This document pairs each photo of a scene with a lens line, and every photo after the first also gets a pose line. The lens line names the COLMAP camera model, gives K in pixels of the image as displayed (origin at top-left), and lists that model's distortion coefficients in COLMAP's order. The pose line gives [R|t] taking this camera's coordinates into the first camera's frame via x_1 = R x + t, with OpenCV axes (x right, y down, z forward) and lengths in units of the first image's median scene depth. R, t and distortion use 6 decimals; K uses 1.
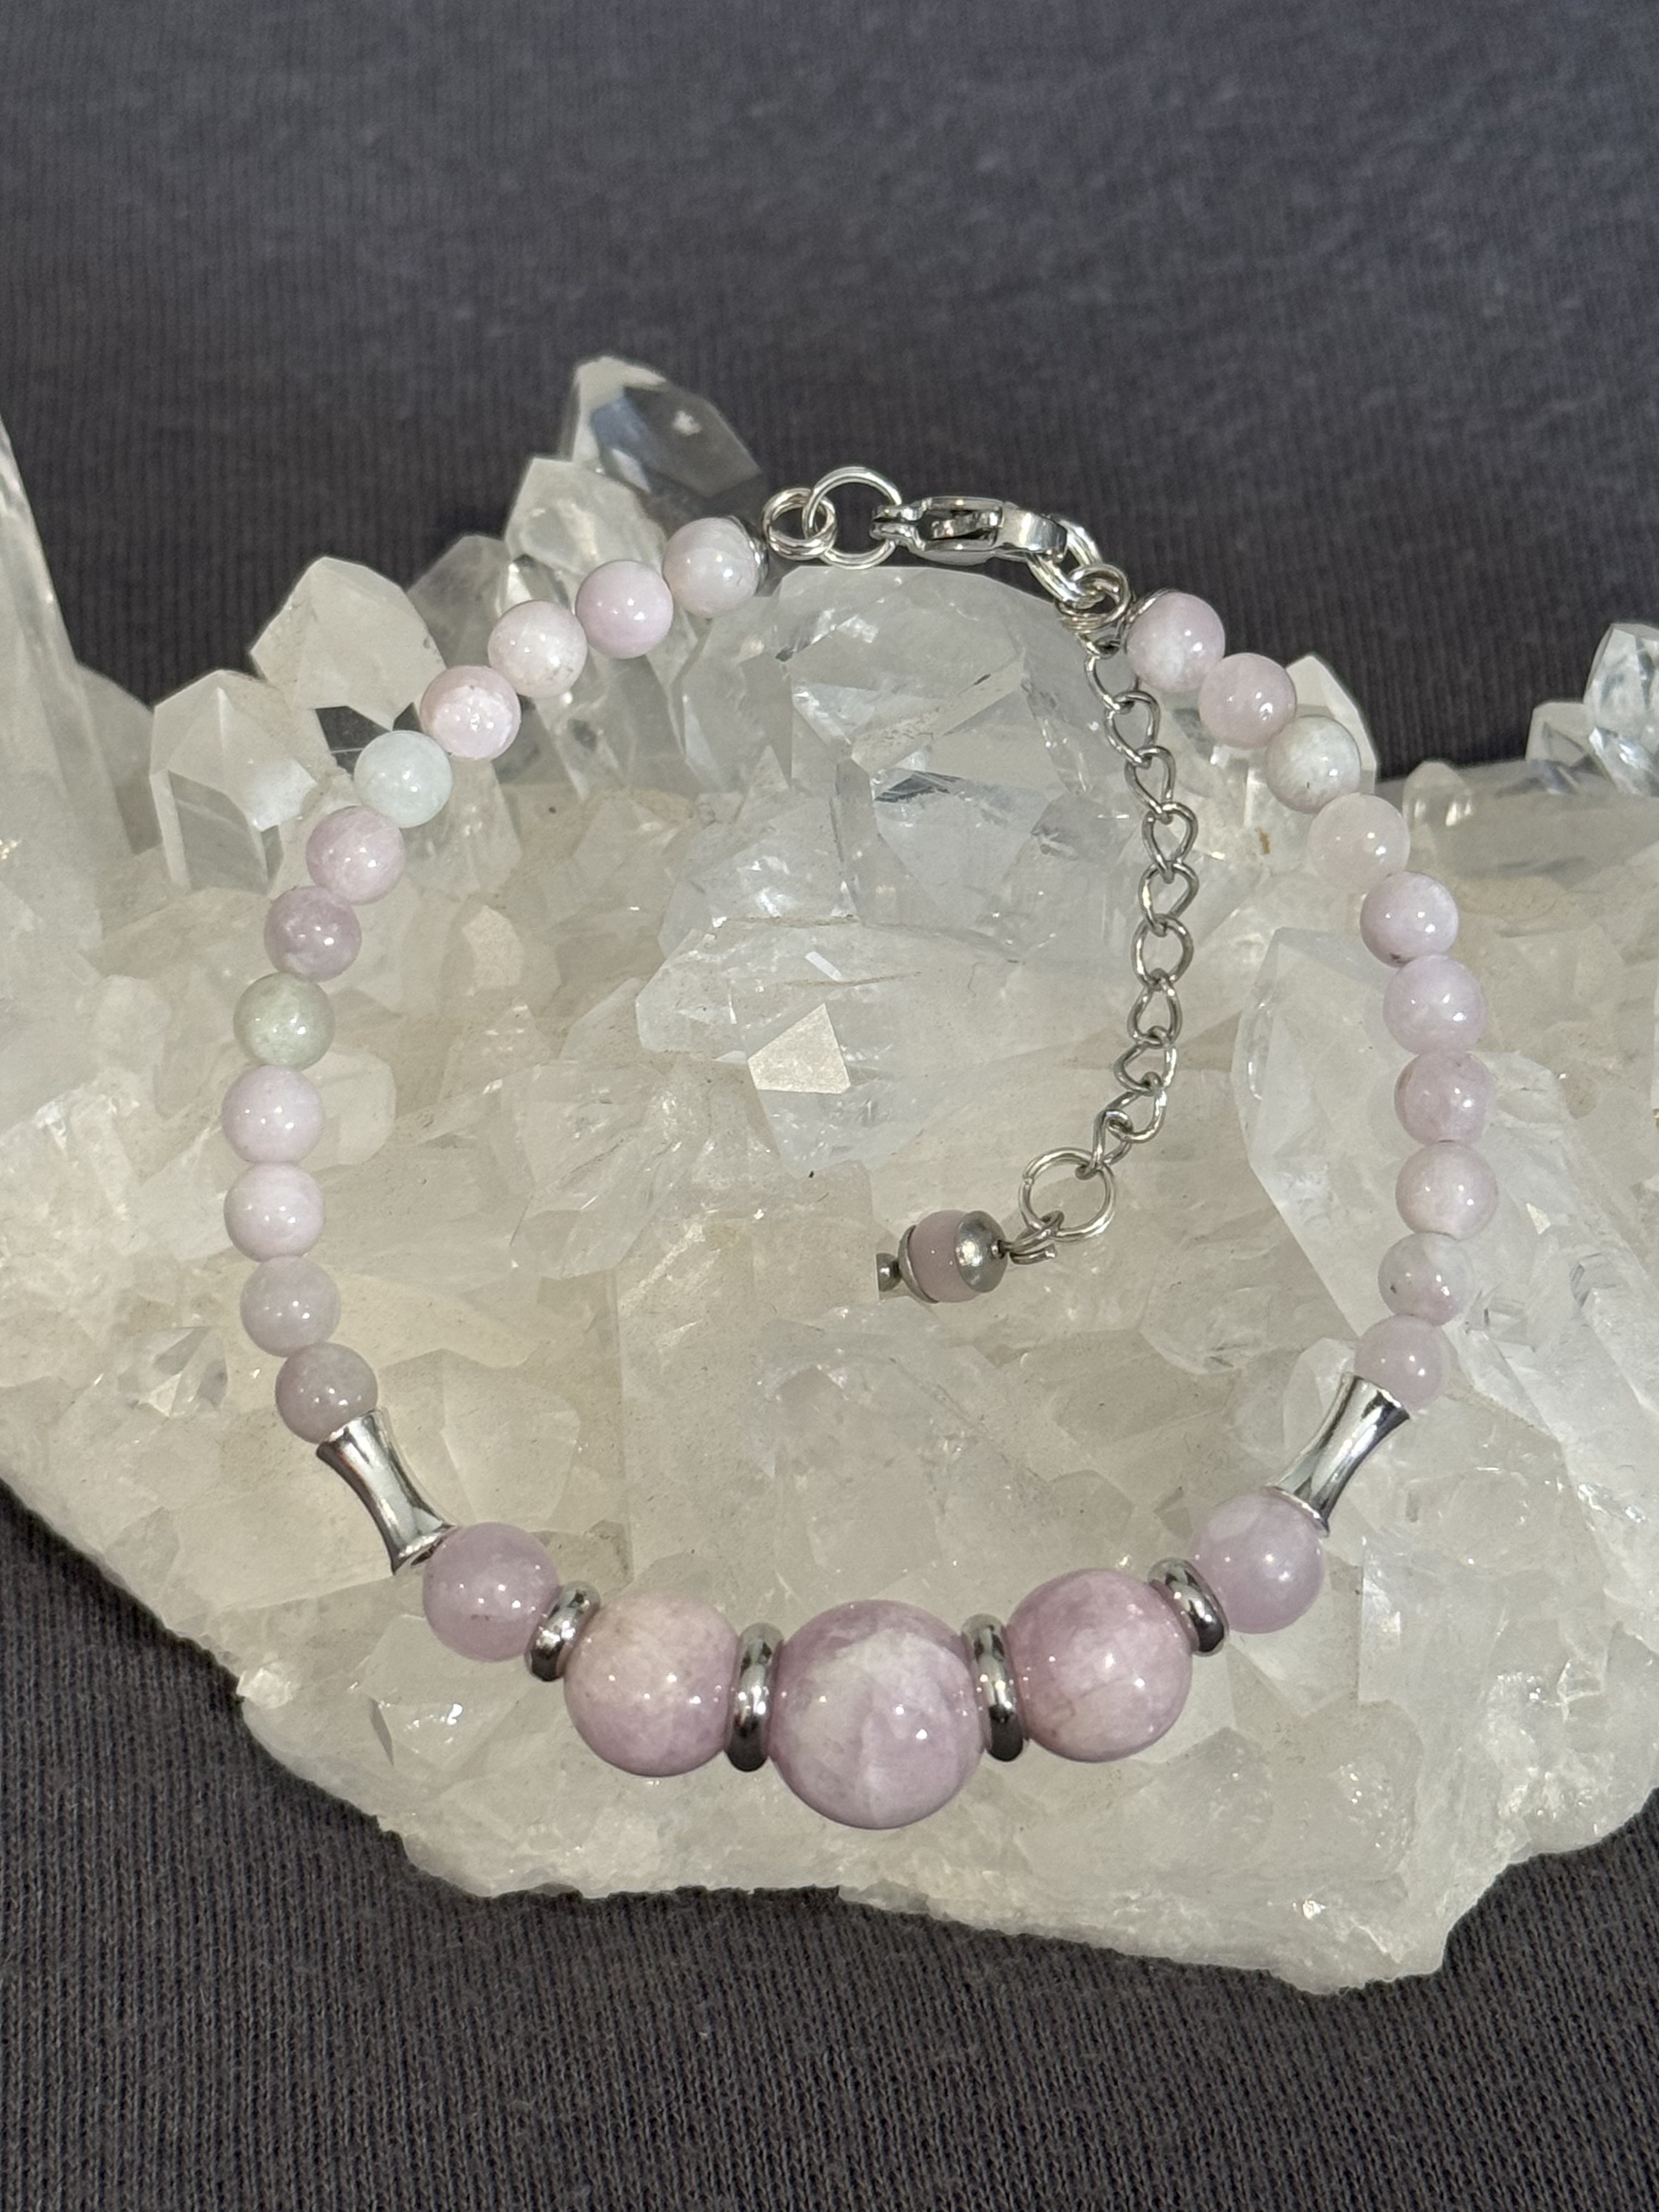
lens RADIAL K [[5049.6, 0, 808.5], [0, 5049.6, 1073.0], [0, 0, 1]] dist [0.141987, 0.000000]
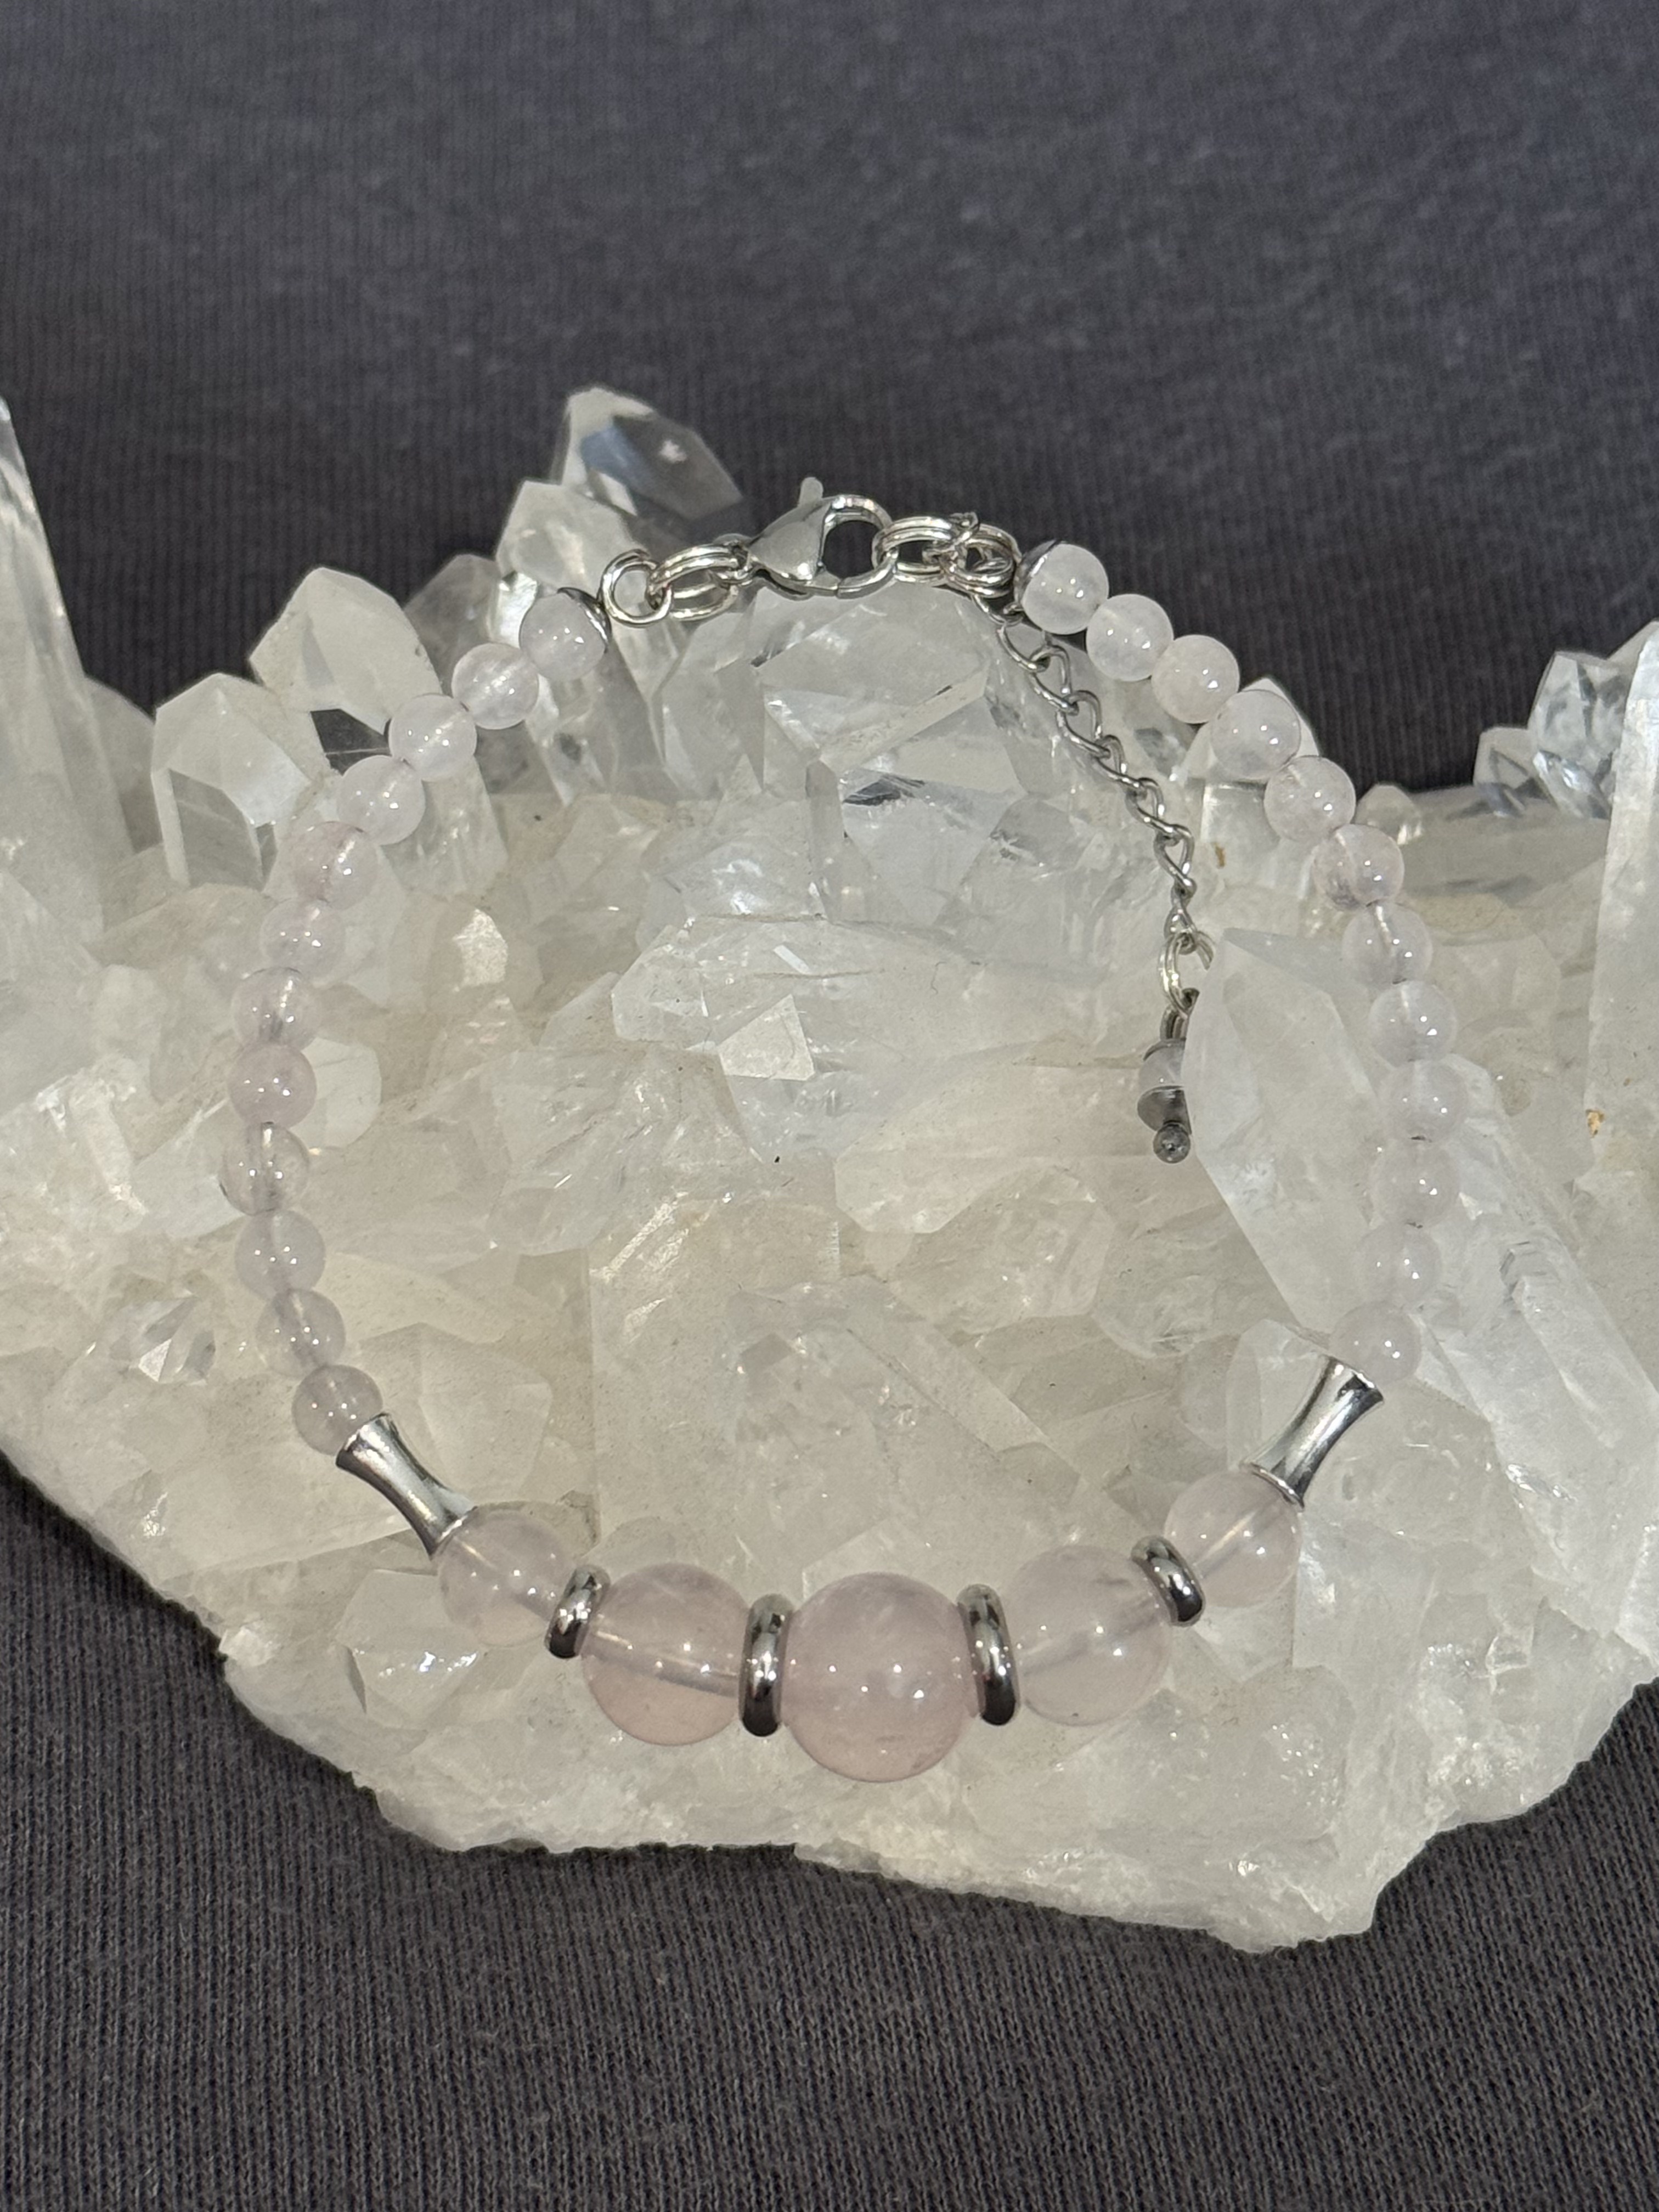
lens RADIAL K [[5049.6, 0, 789.0], [0, 5049.6, 1081.0], [0, 0, 1]] dist [0.141987, 0.000000]
pose [[0.999875, 0.014862, -0.005342, 0.008158], [-0.014961, 0.999707, -0.019054, 0.023312], [0.005058, 0.019131, 0.999804, -0.043821]]
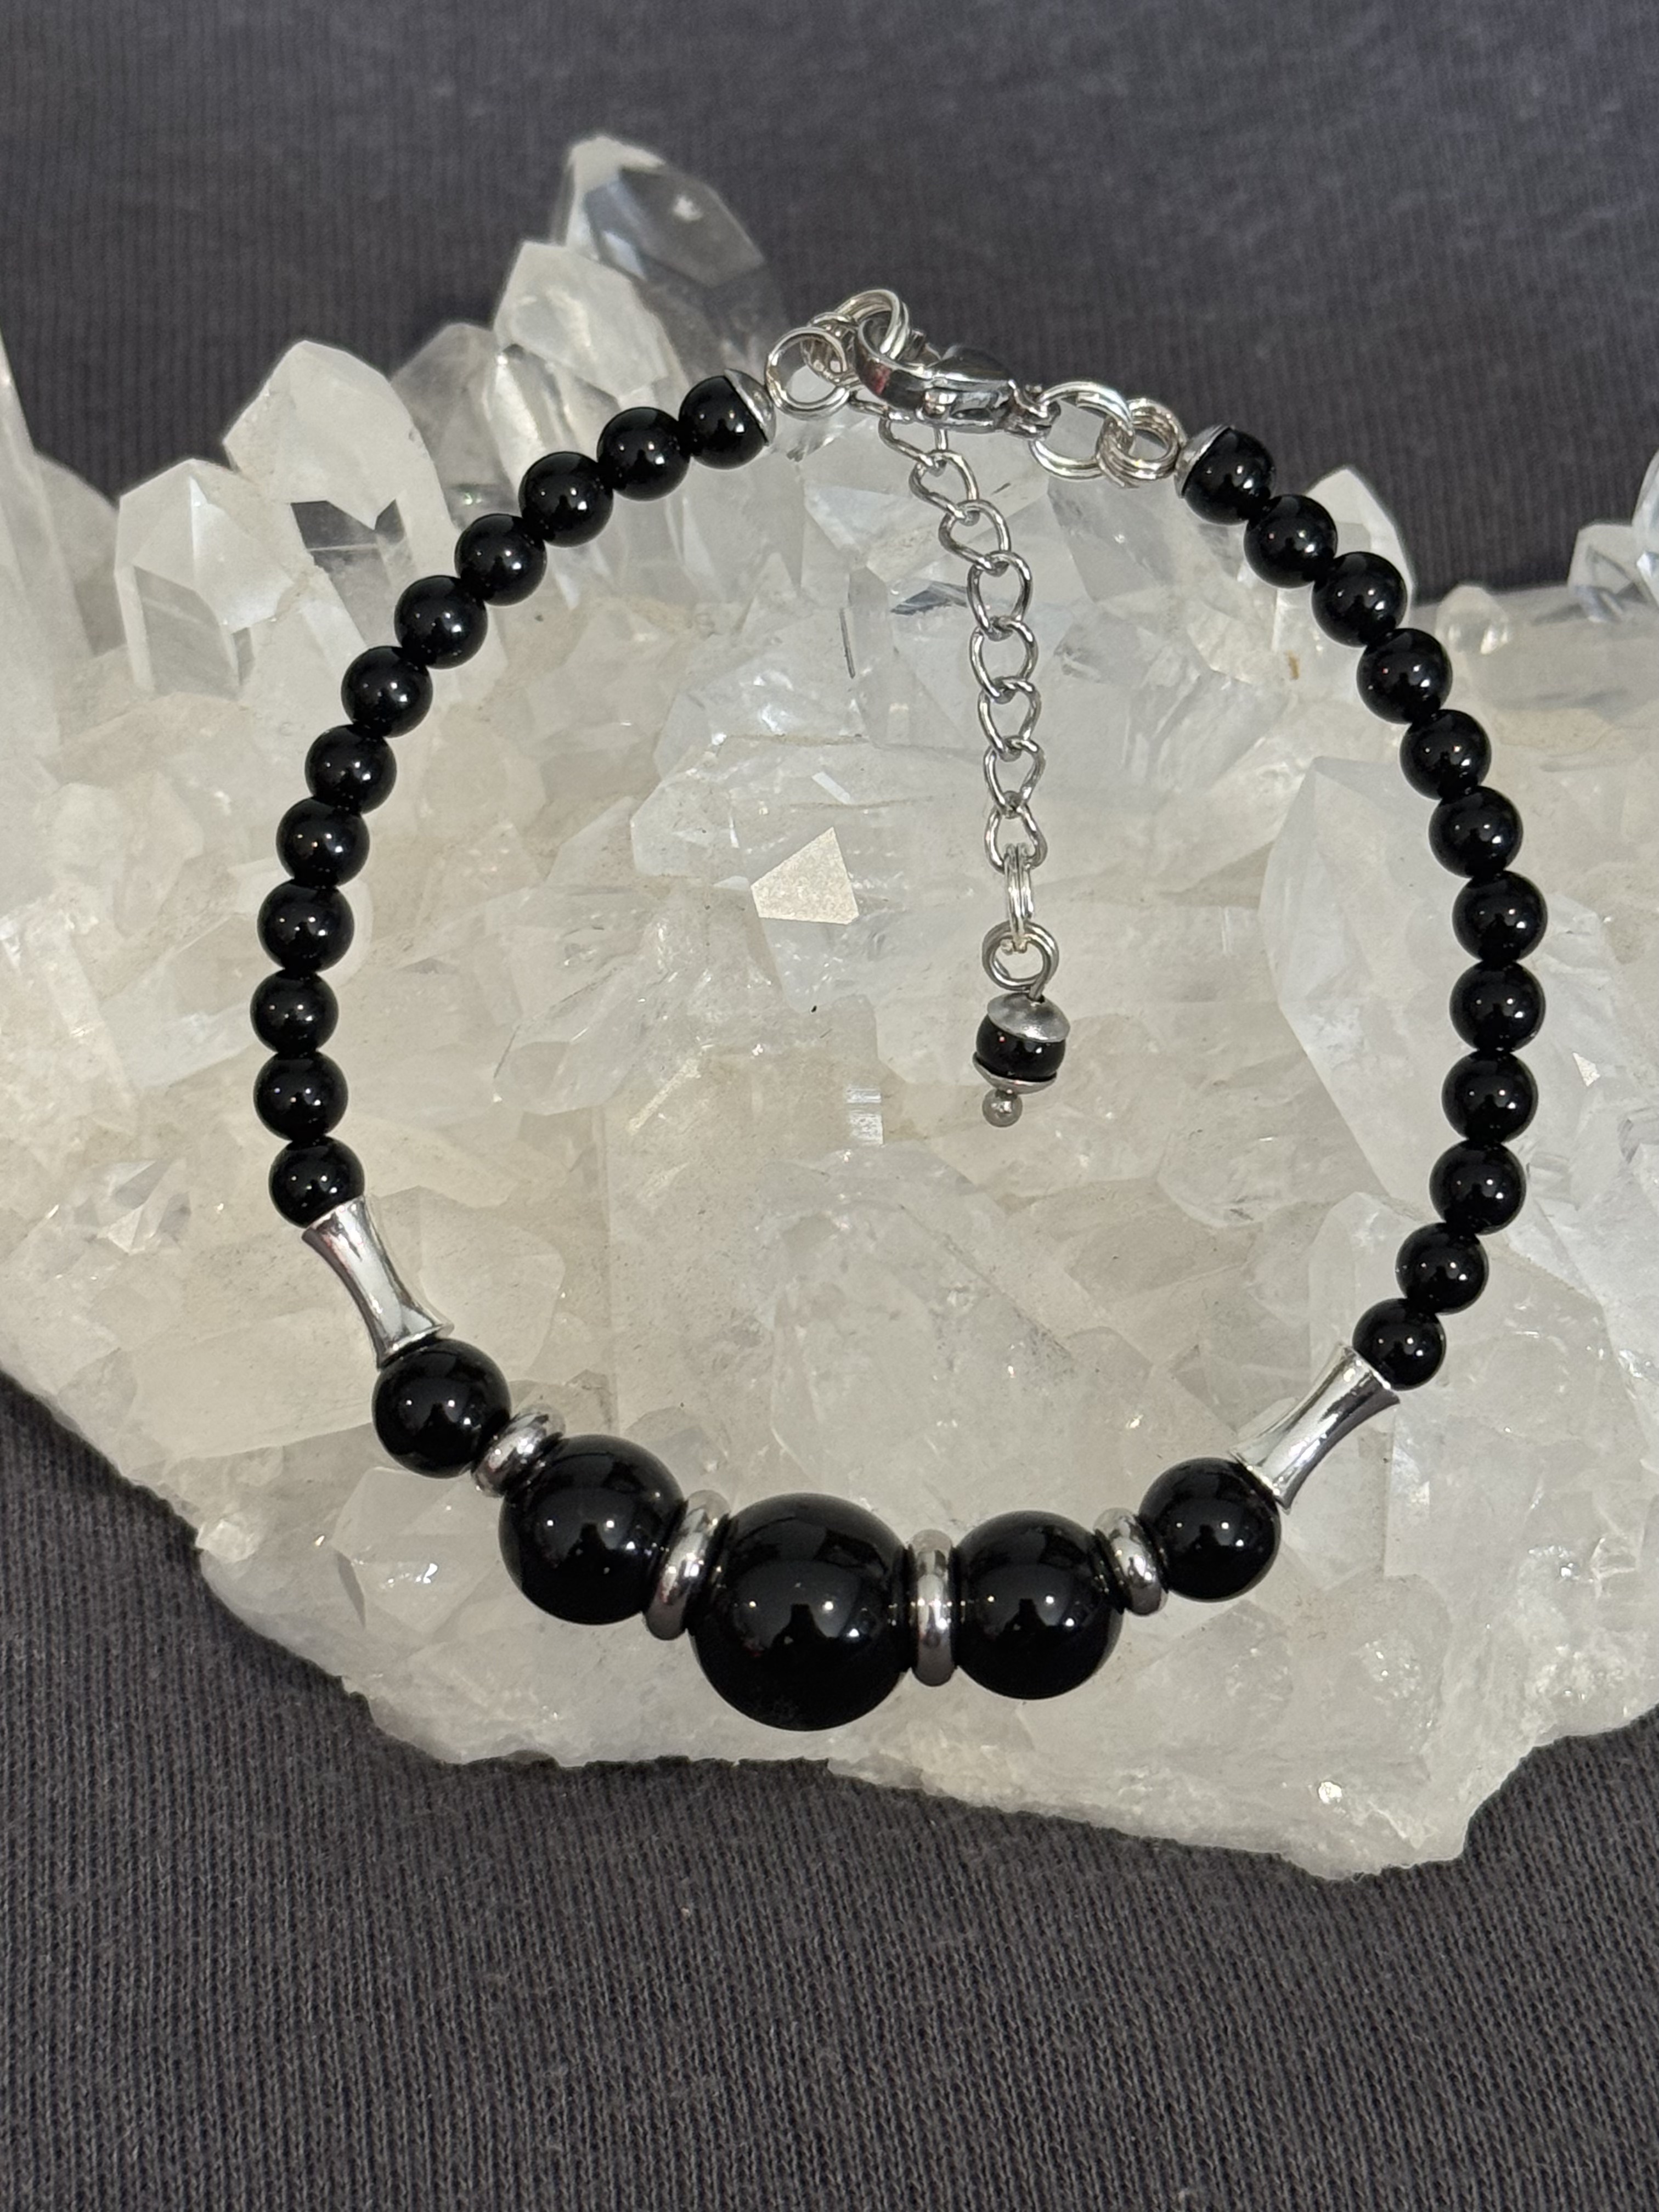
lens RADIAL K [[5049.6, 0, 785.0], [0, 5049.6, 1072.3], [0, 0, 1]] dist [0.141987, 0.000000]
pose [[0.999686, 0.019432, 0.015819, -0.019463], [-0.019947, 0.999253, 0.033099, 0.000819], [-0.015164, -0.033404, 0.999327, 0.056030]]
